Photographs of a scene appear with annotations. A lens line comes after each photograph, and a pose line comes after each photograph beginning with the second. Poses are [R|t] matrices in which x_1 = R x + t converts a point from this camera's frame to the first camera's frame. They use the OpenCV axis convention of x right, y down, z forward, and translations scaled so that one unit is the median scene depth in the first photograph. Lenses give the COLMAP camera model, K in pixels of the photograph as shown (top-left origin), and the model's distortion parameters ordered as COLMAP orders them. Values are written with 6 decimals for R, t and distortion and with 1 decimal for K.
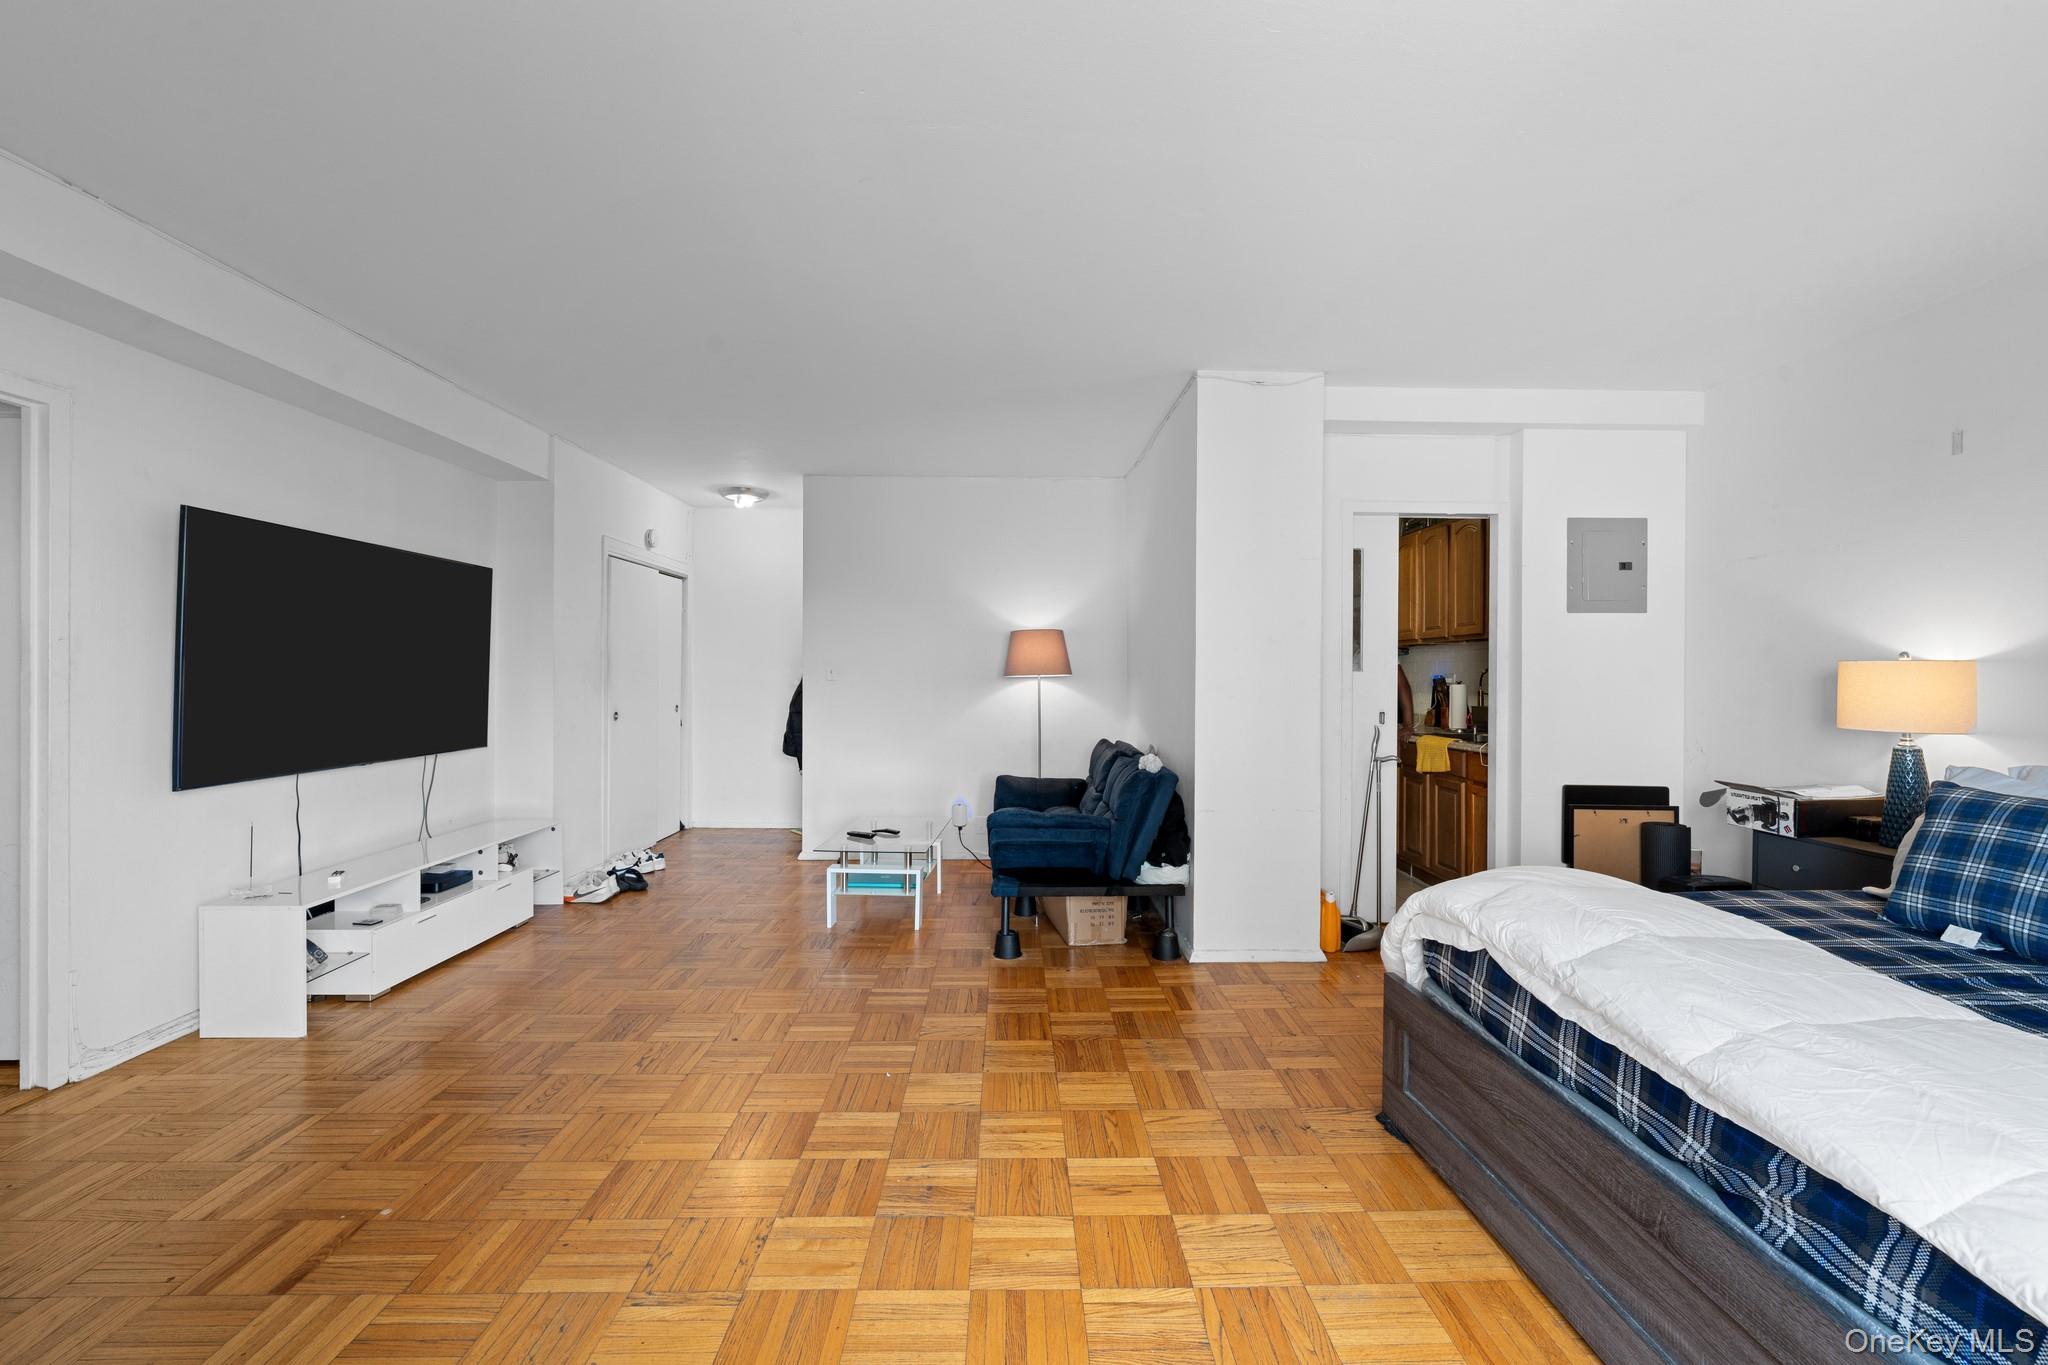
lens RADIAL K [[830.5, 0, 1030.8], [0, 830.5, 674.1], [0, 0, 1]] dist [0.000871, -0.000418]
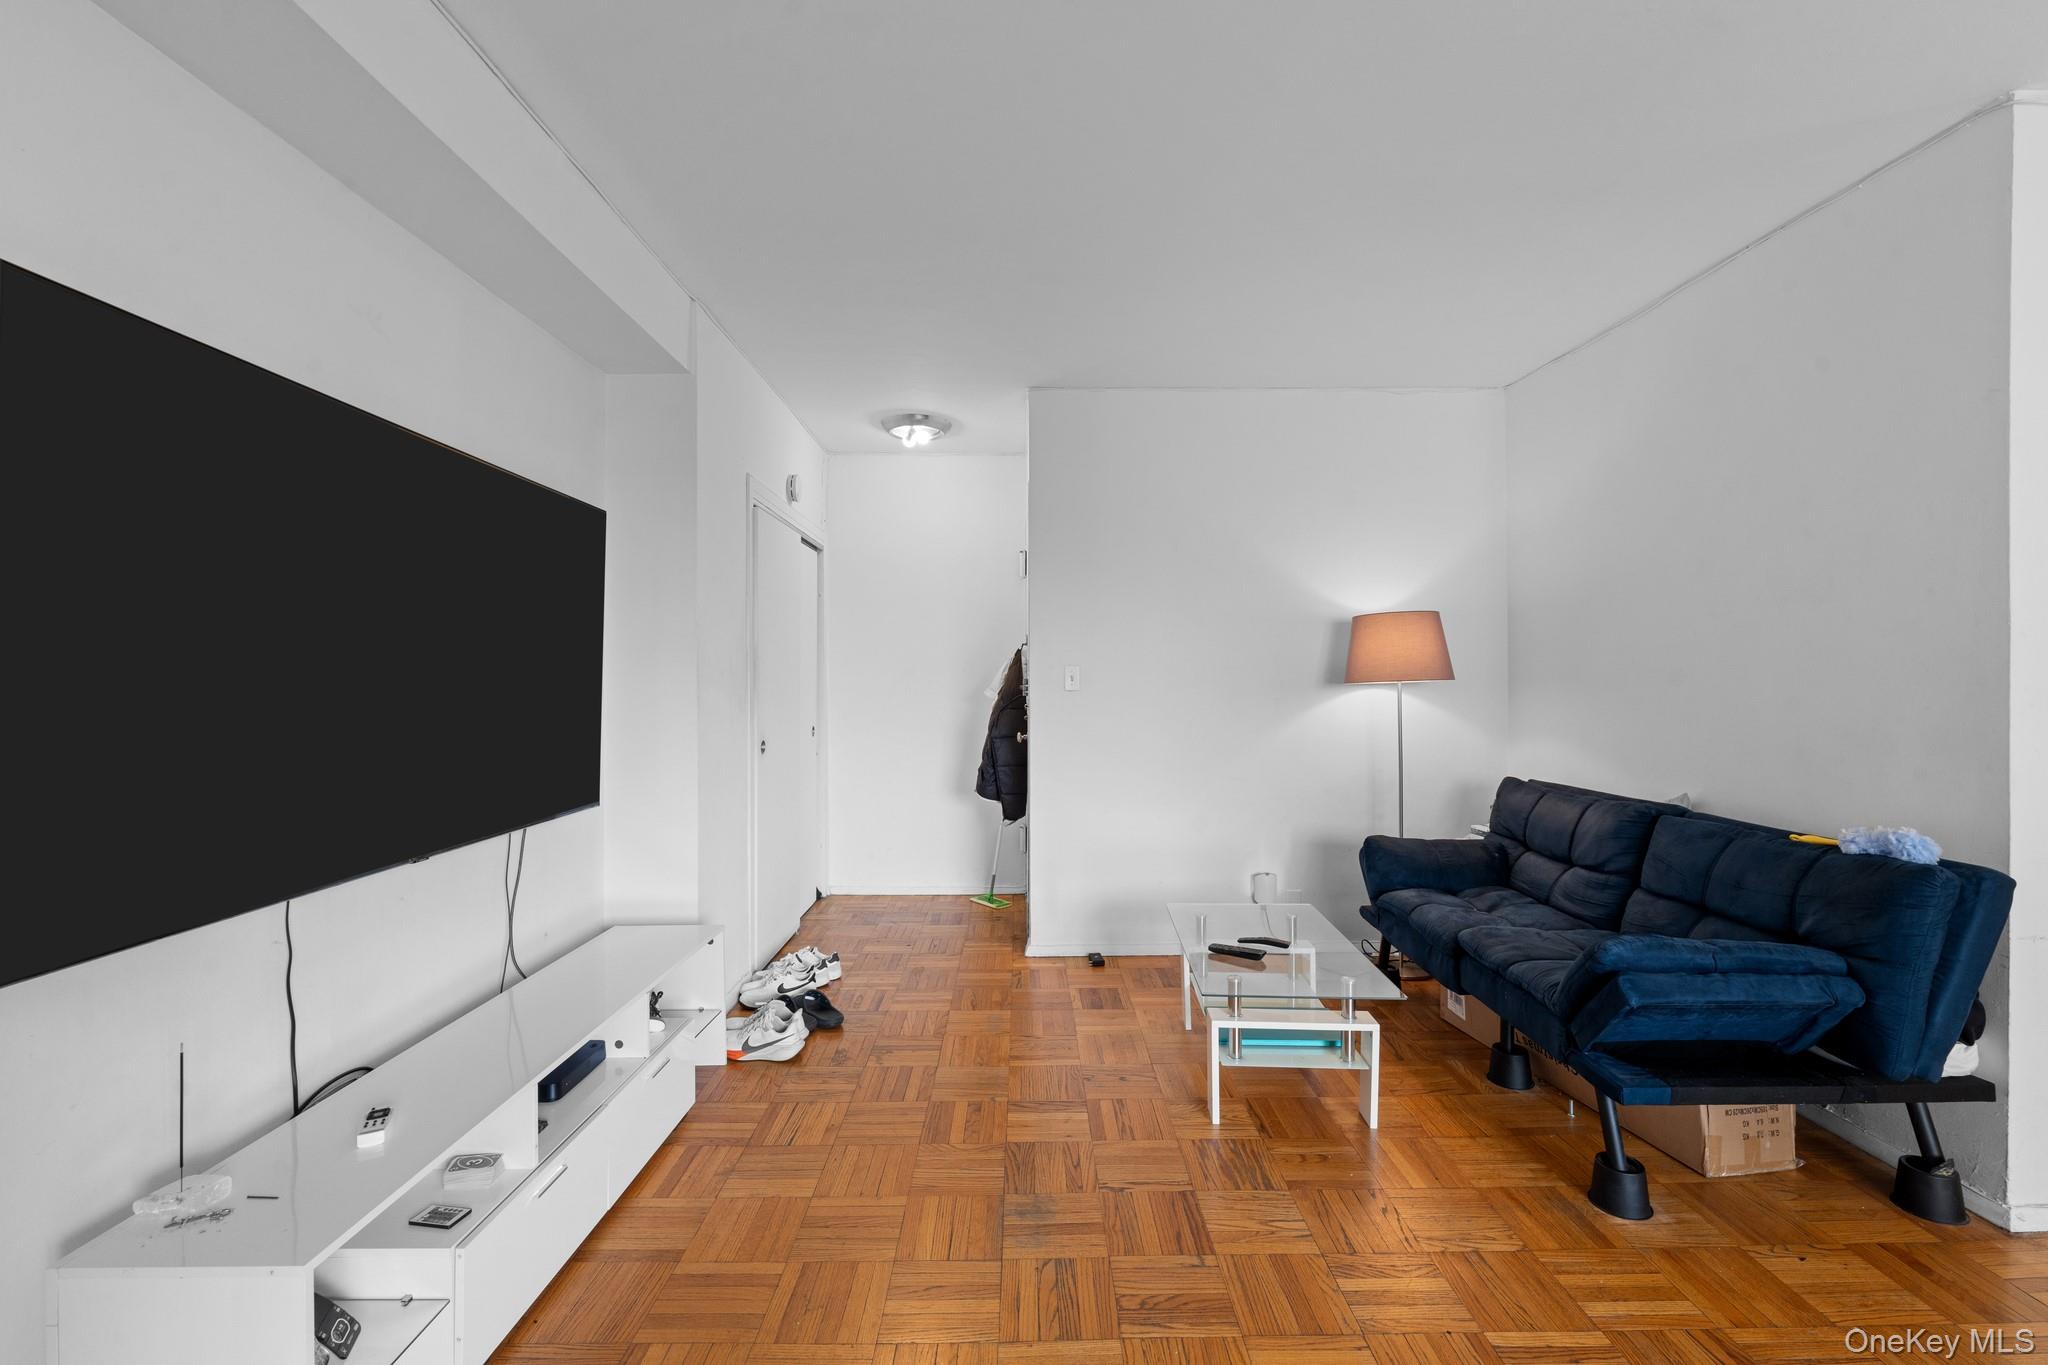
lens RADIAL K [[863.9, 0, 1046.2], [0, 863.9, 684.3], [0, 0, 1]] dist [0.001952, 0.000186]
pose [[0.999971, -0.007543, 0.000815, -0.456197], [0.007540, 0.999963, 0.004025, -0.002161], [-0.000845, -0.004018, 0.999992, 0.514230]]
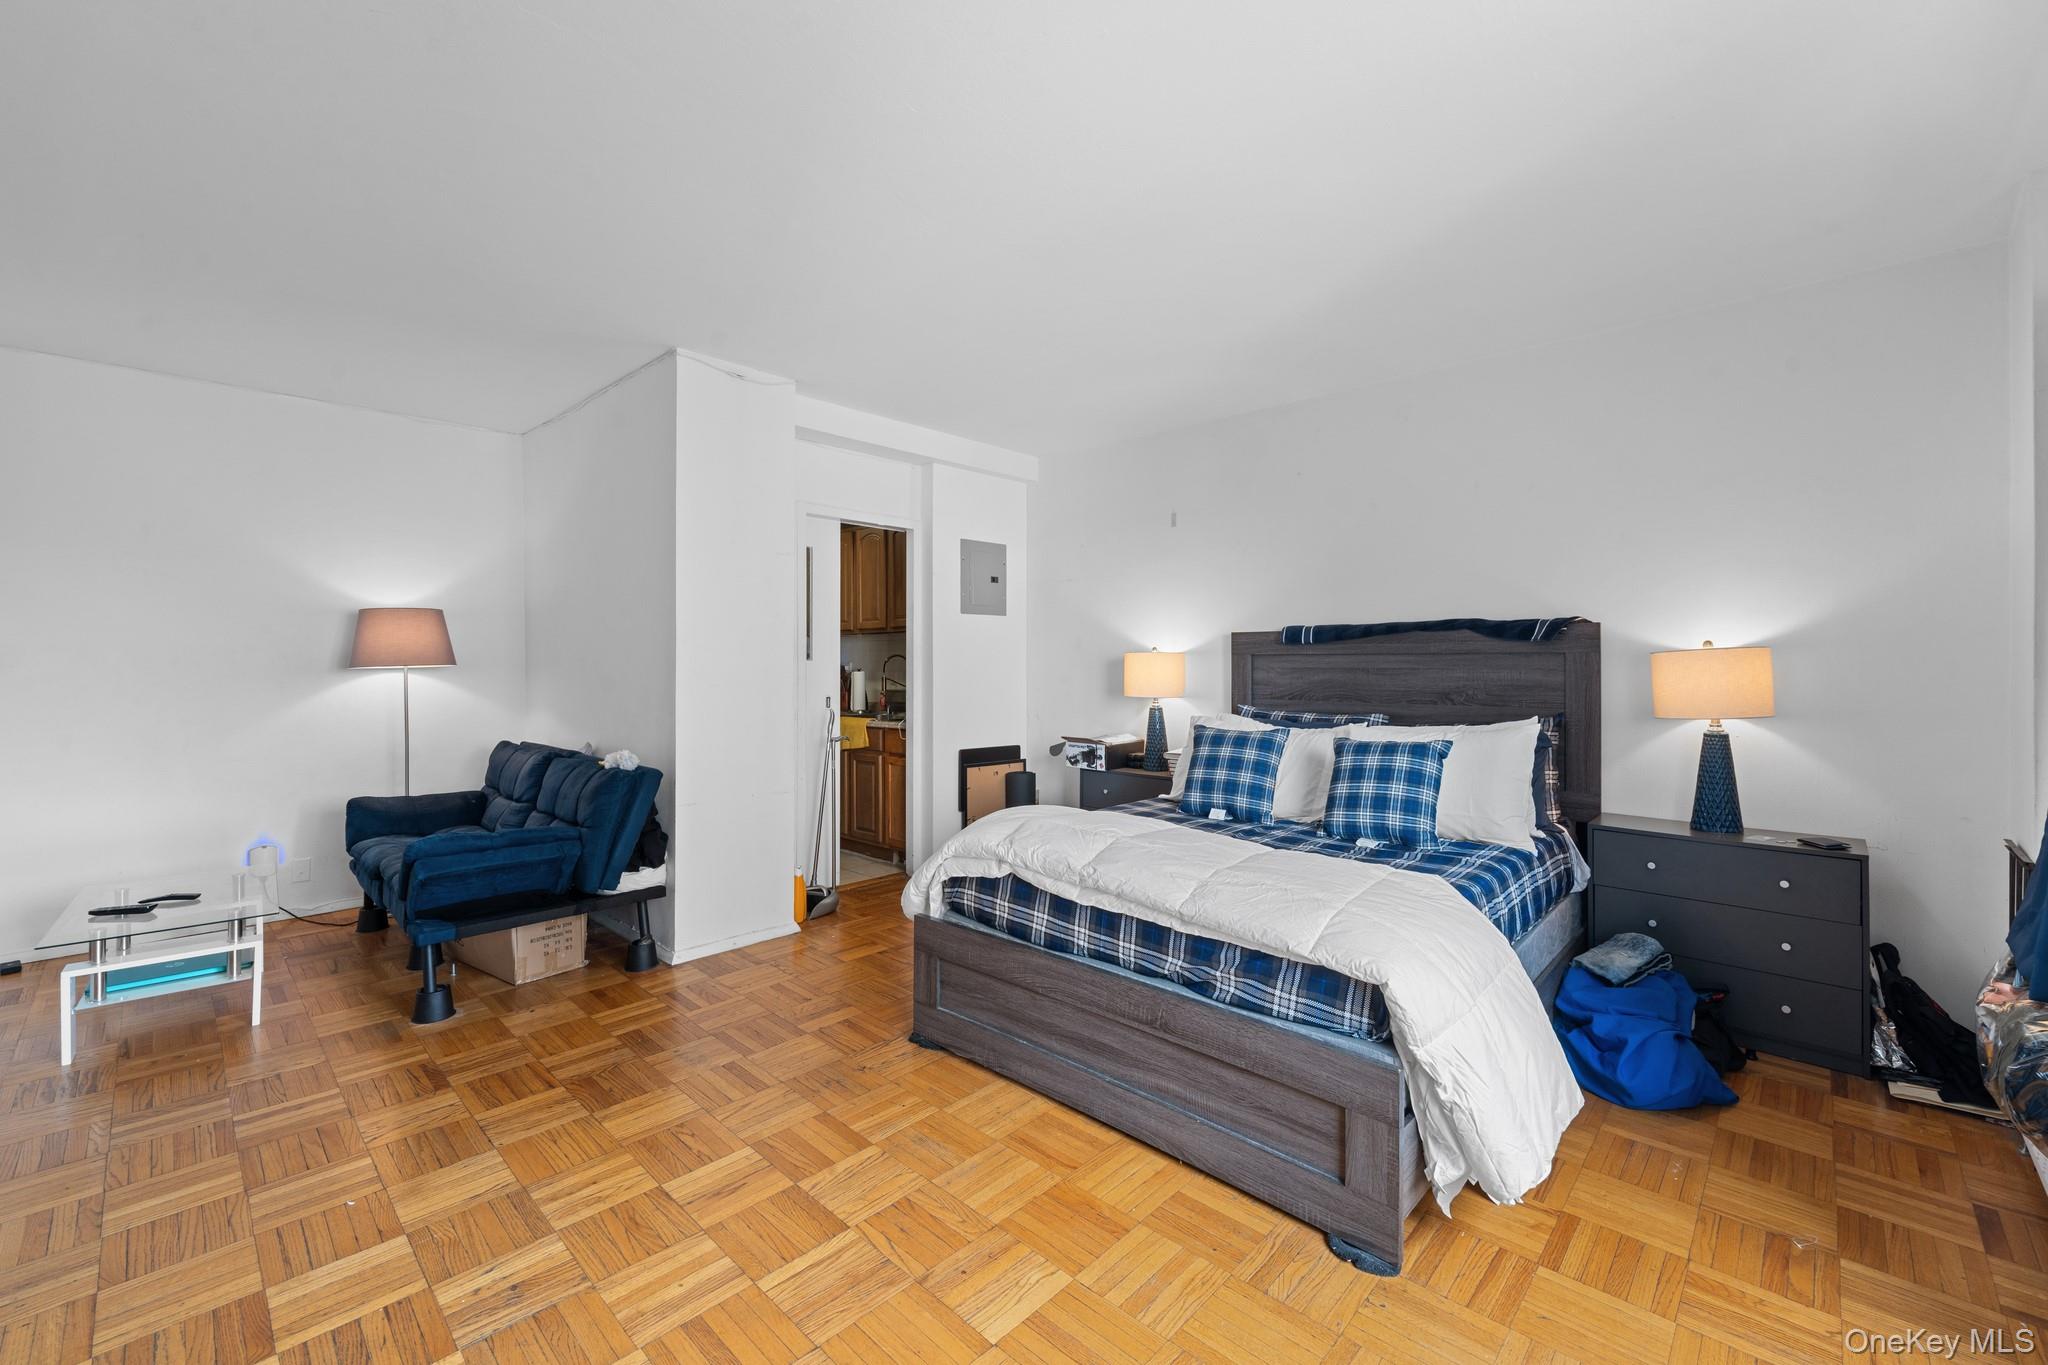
lens RADIAL K [[834.2, 0, 1028.9], [0, 834.2, 659.8], [0, 0, 1]] dist [0.001296, -0.000345]
pose [[0.710825, -0.002513, 0.703364, -0.213419], [0.005494, 0.999983, -0.001980, -0.000323], [-0.703347, 0.005272, 0.710827, 0.029558]]
